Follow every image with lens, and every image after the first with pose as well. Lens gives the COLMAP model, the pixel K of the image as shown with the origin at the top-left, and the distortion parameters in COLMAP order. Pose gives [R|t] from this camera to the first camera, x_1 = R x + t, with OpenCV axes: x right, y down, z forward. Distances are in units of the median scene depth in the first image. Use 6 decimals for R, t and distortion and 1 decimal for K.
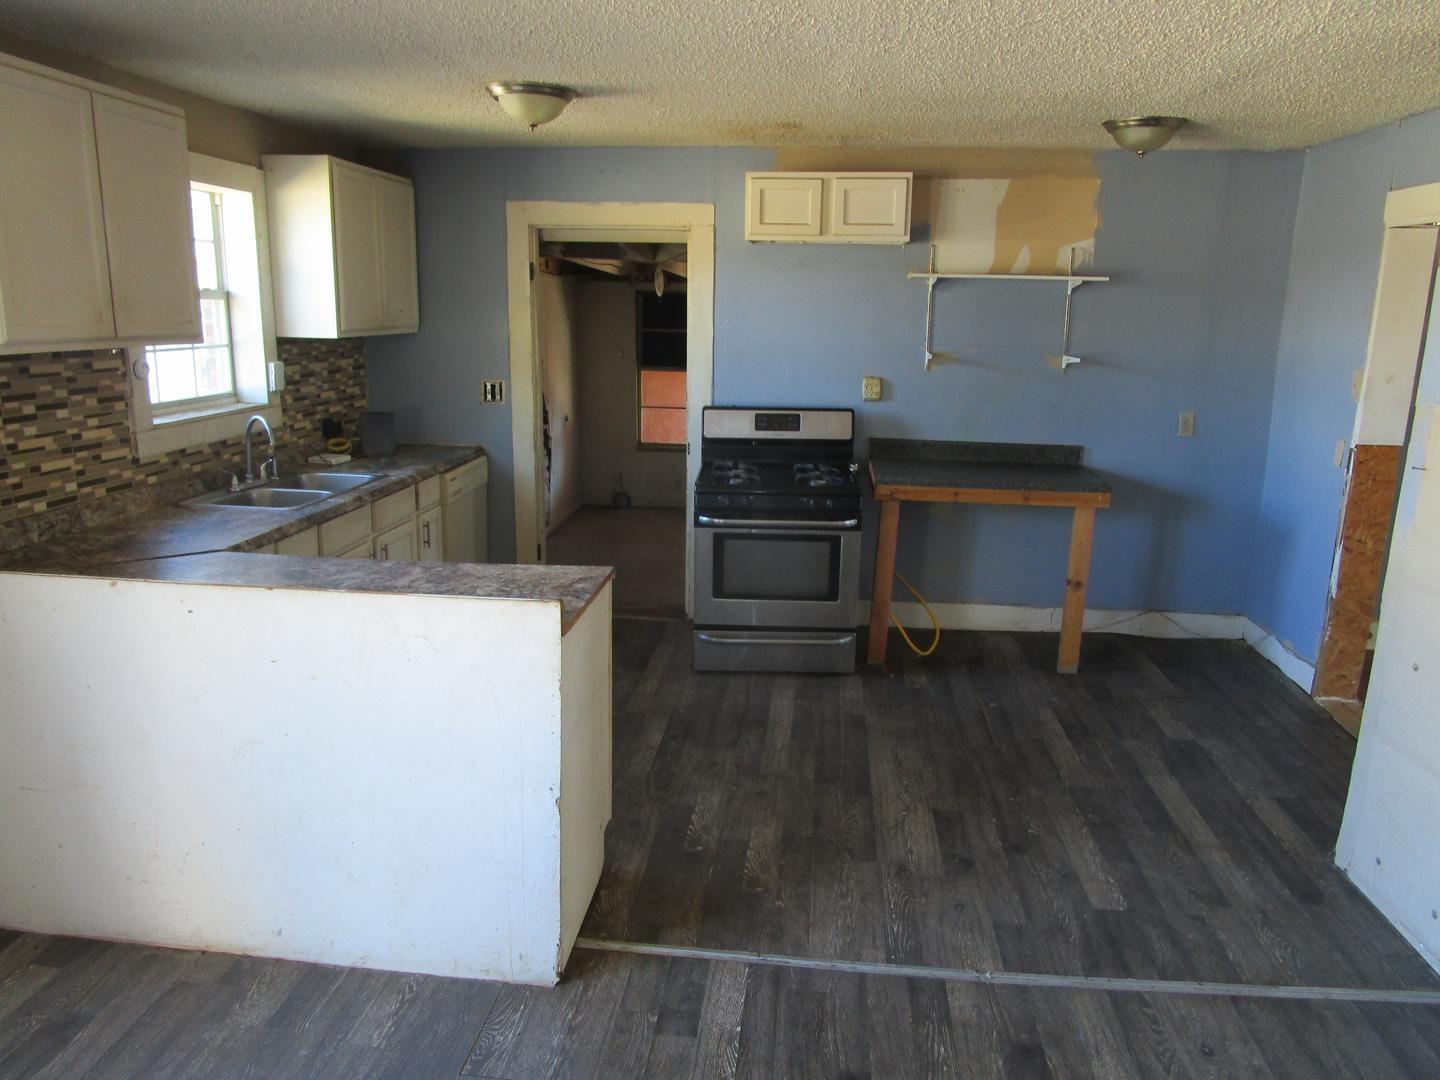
lens RADIAL K [[1025.2, 0, 717.1], [0, 1025.2, 536.6], [0, 0, 1]] dist [-0.026551, 0.006393]
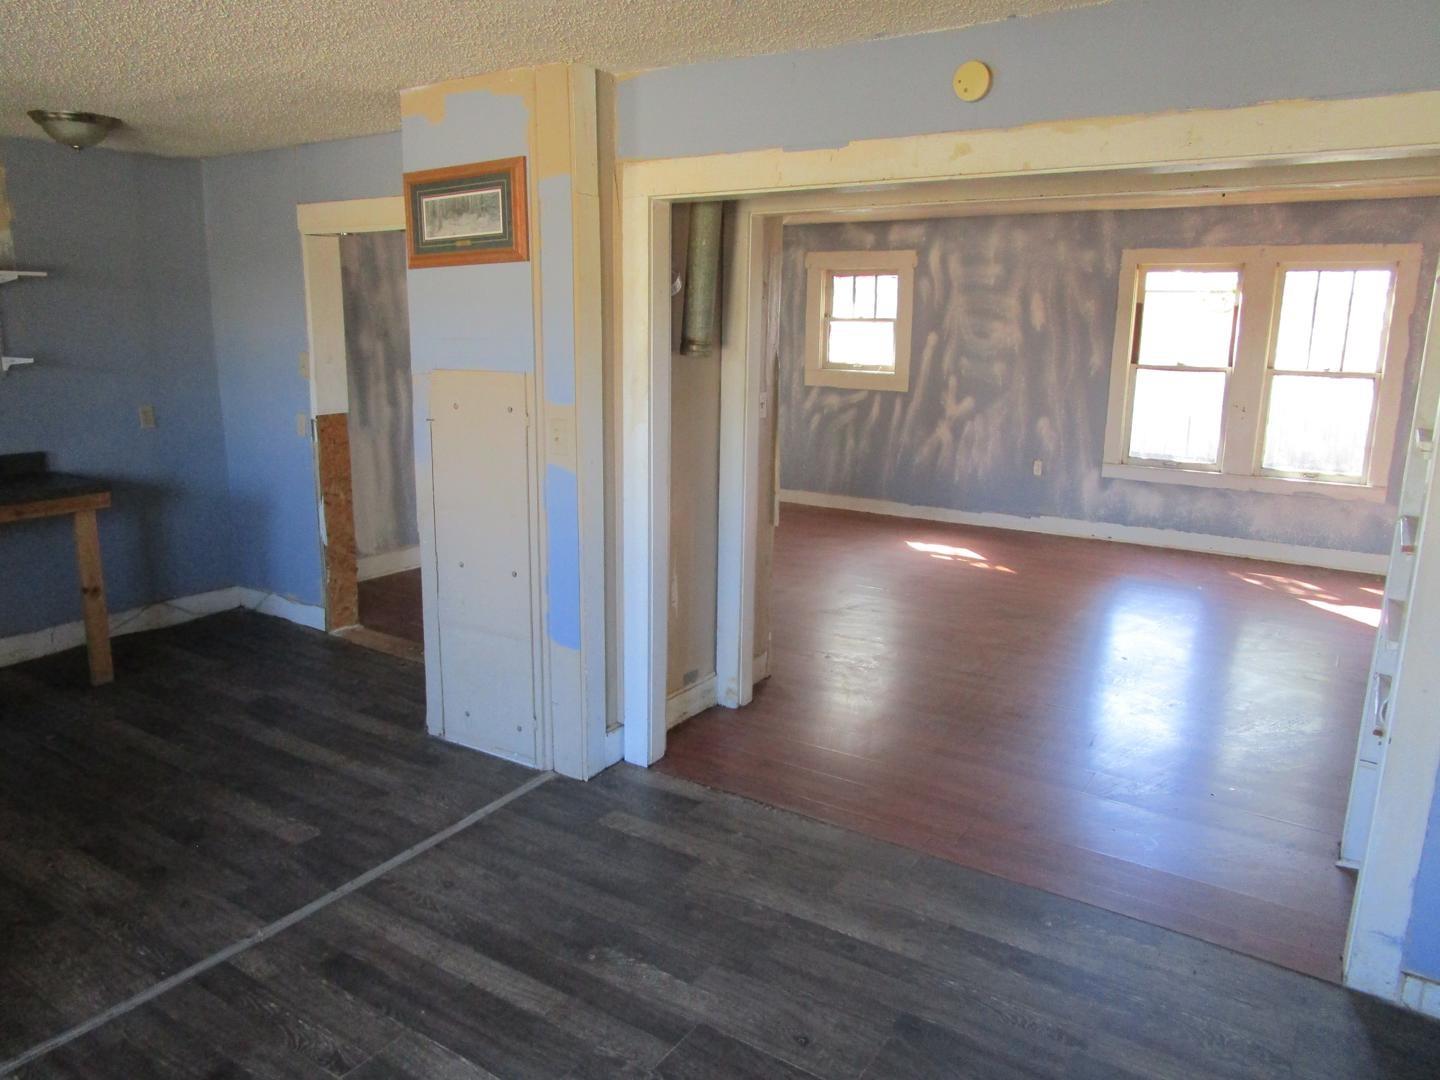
lens RADIAL K [[1025.2, 0, 721.3], [0, 1025.2, 530.5], [0, 0, 1]] dist [-0.026551, 0.006393]
pose [[0.465851, -0.193655, 0.863412, -0.248135], [0.196410, 0.974047, 0.112497, -0.000565], [-0.862790, 0.117176, 0.491796, 0.016310]]
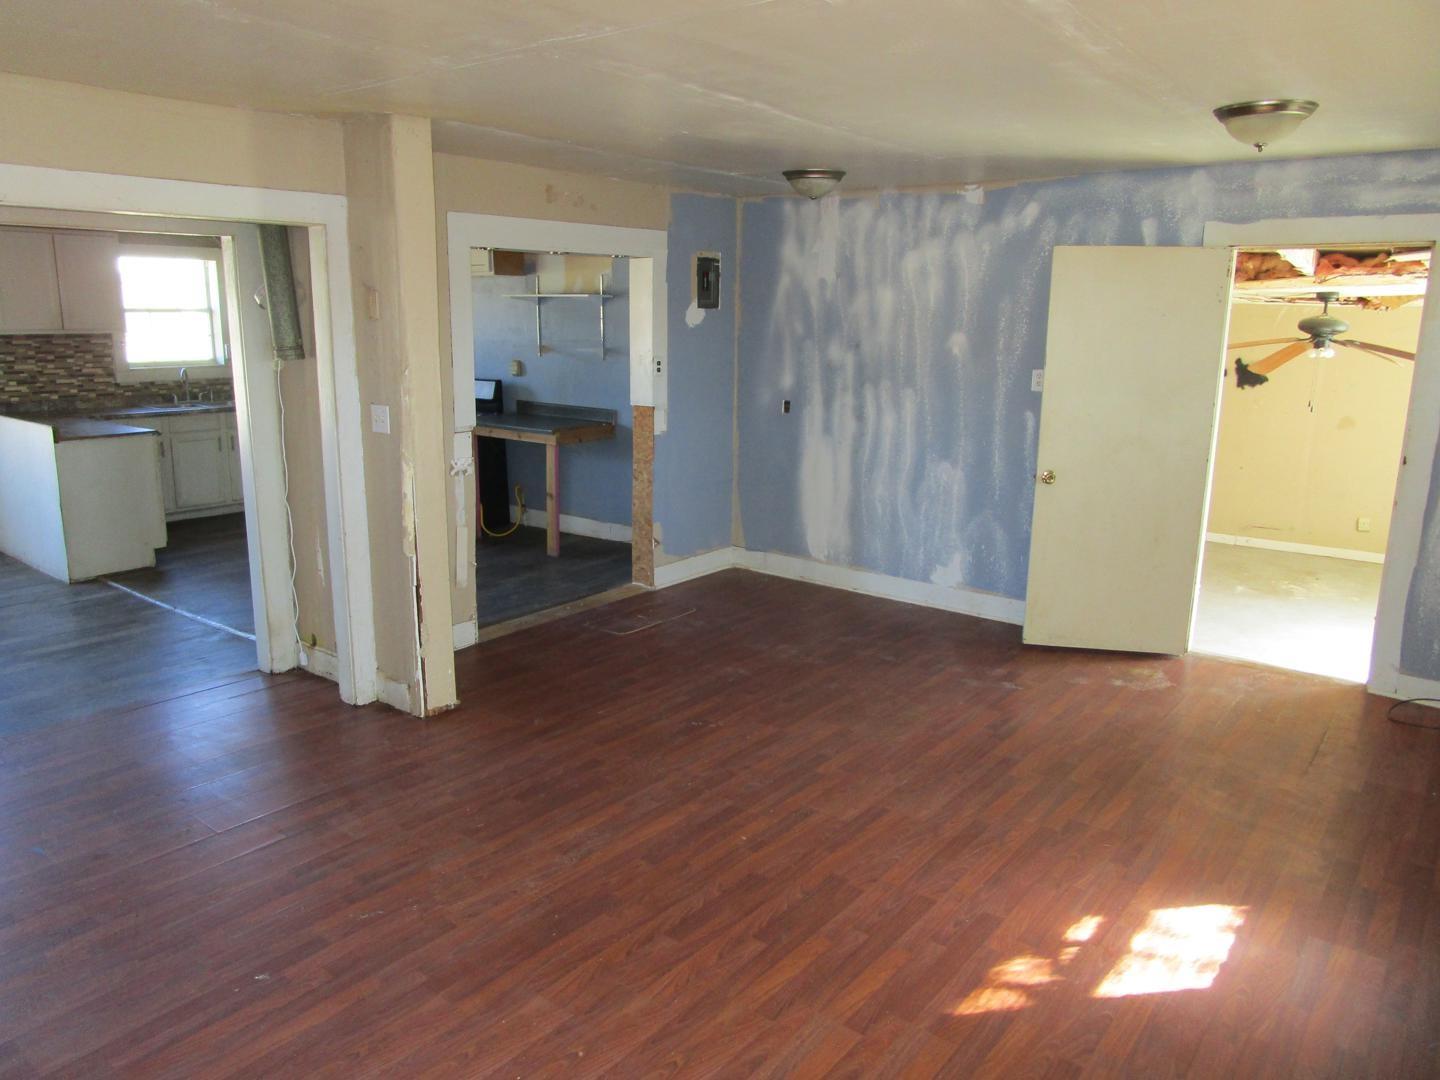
lens RADIAL K [[1025.2, 0, 709.2], [0, 1025.2, 528.6], [0, 0, 1]] dist [-0.026551, 0.006393]
pose [[0.844287, 0.105336, -0.525437, 1.786707], [-0.116060, 0.993162, 0.012615, 0.064247], [0.523173, 0.050331, 0.850739, -0.224987]]
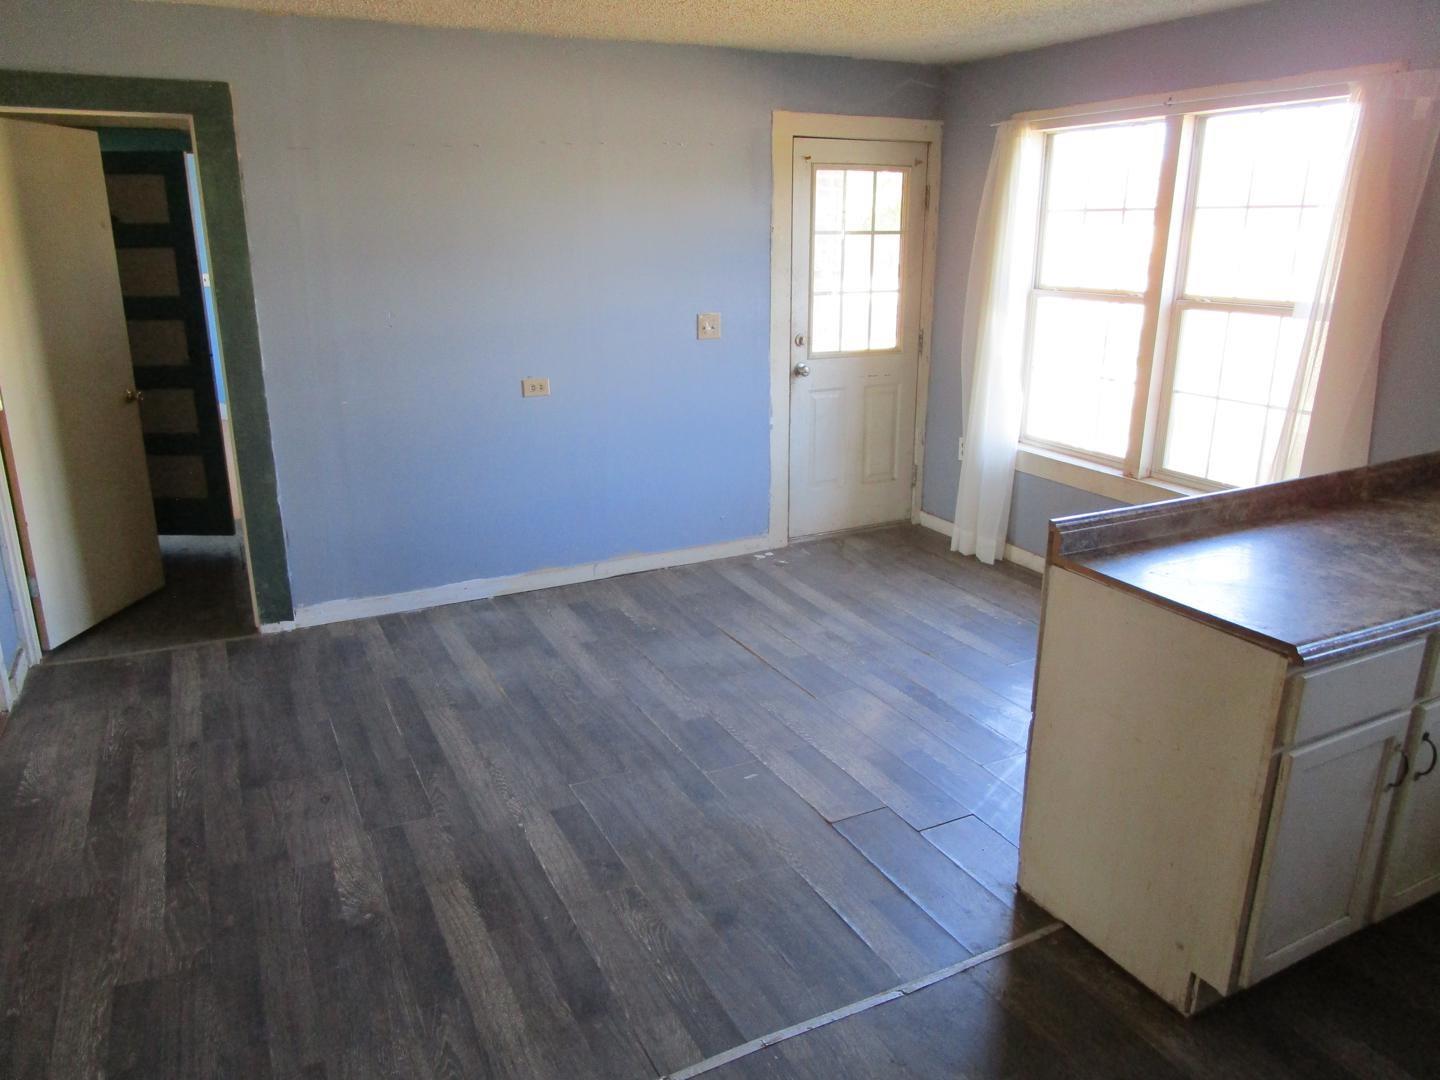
lens RADIAL K [[1025.2, 0, 732.0], [0, 1025.2, 528.3], [0, 0, 1]] dist [-0.026551, 0.006393]
pose [[-0.836213, 0.138290, -0.530682, 0.421608], [-0.139054, 0.882592, 0.449105, -0.221448], [0.530482, 0.449342, -0.718805, 1.026611]]
